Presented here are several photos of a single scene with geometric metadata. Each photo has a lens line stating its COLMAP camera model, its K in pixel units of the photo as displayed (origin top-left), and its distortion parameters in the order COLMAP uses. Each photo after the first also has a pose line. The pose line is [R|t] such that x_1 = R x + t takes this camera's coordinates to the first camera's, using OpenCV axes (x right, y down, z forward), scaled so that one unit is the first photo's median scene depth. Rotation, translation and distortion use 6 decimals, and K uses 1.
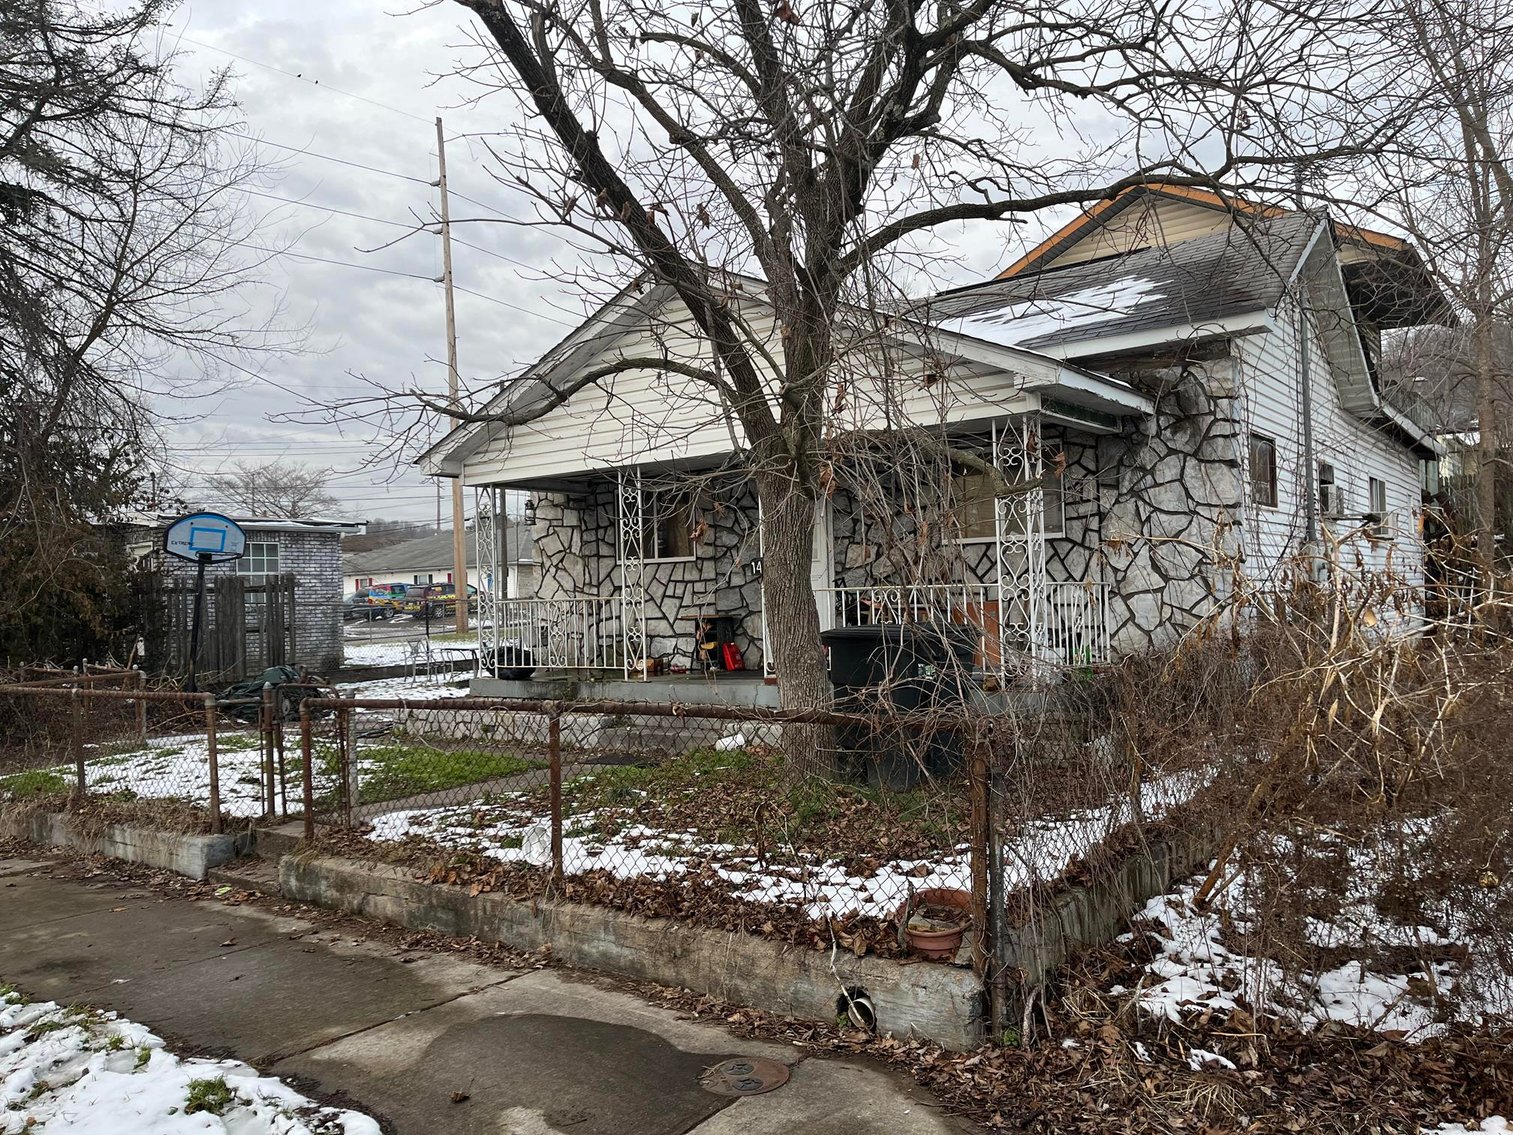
lens RADIAL K [[1142.3, 0, 759.4], [0, 1142.3, 569.9], [0, 0, 1]] dist [0.096423, 0.000577]
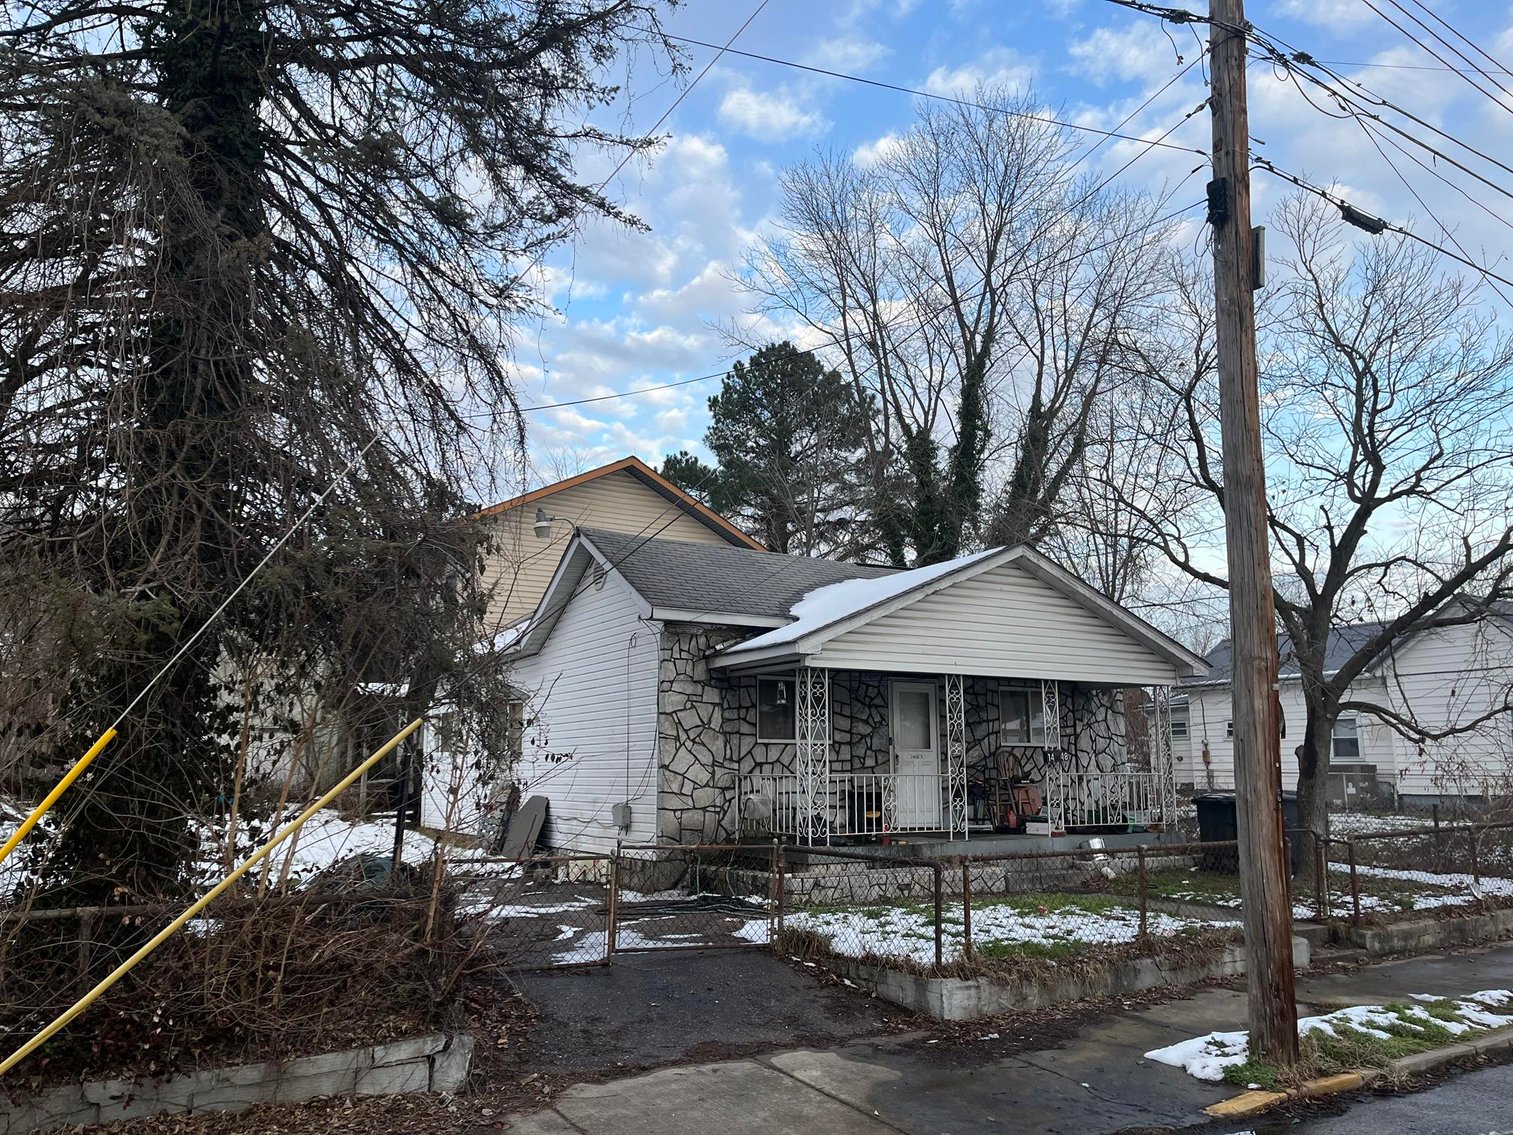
lens RADIAL K [[1142.3, 0, 759.4], [0, 1142.3, 569.9], [0, 0, 1]] dist [0.096423, 0.000577]
pose [[0.381567, 0.185168, 0.905604, -1.265820], [-0.034129, 0.981884, -0.186384, 0.041214], [-0.923711, 0.040210, 0.380974, 0.615735]]
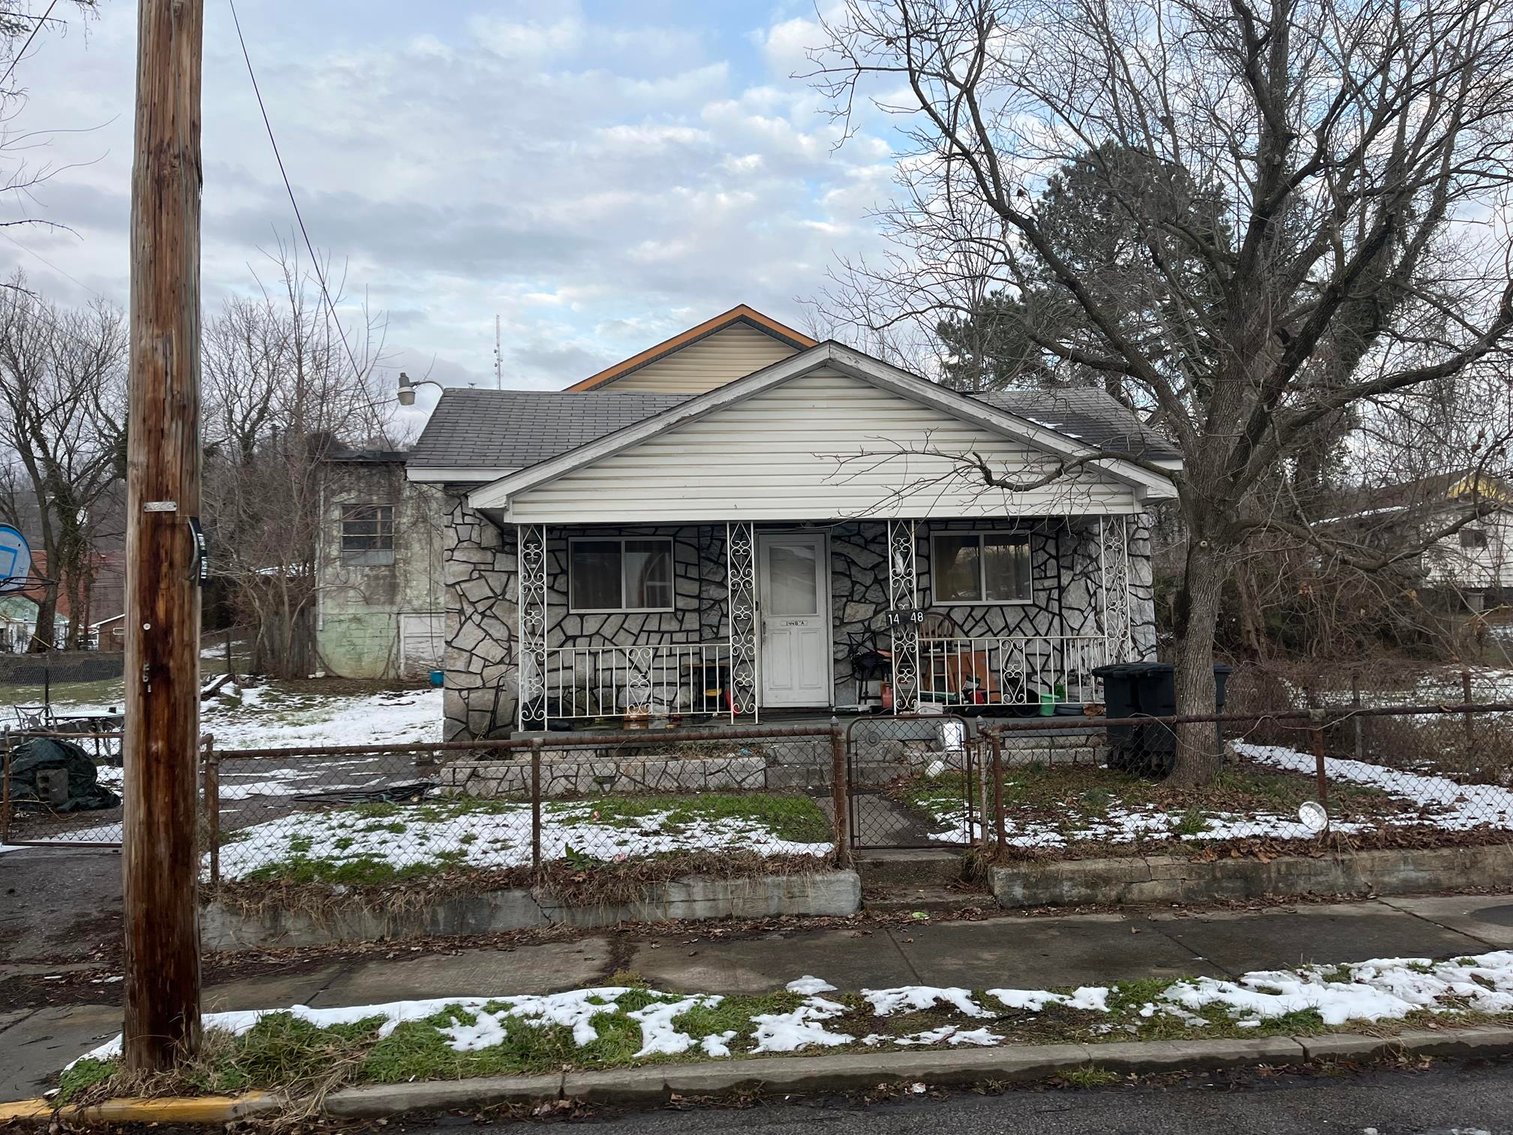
lens RADIAL K [[1142.3, 0, 759.4], [0, 1142.3, 569.9], [0, 0, 1]] dist [0.096423, 0.000577]
pose [[0.751038, 0.056484, 0.657839, -0.705089], [-0.017555, 0.997690, -0.065622, 0.021315], [-0.660026, 0.037737, 0.750294, 0.170776]]
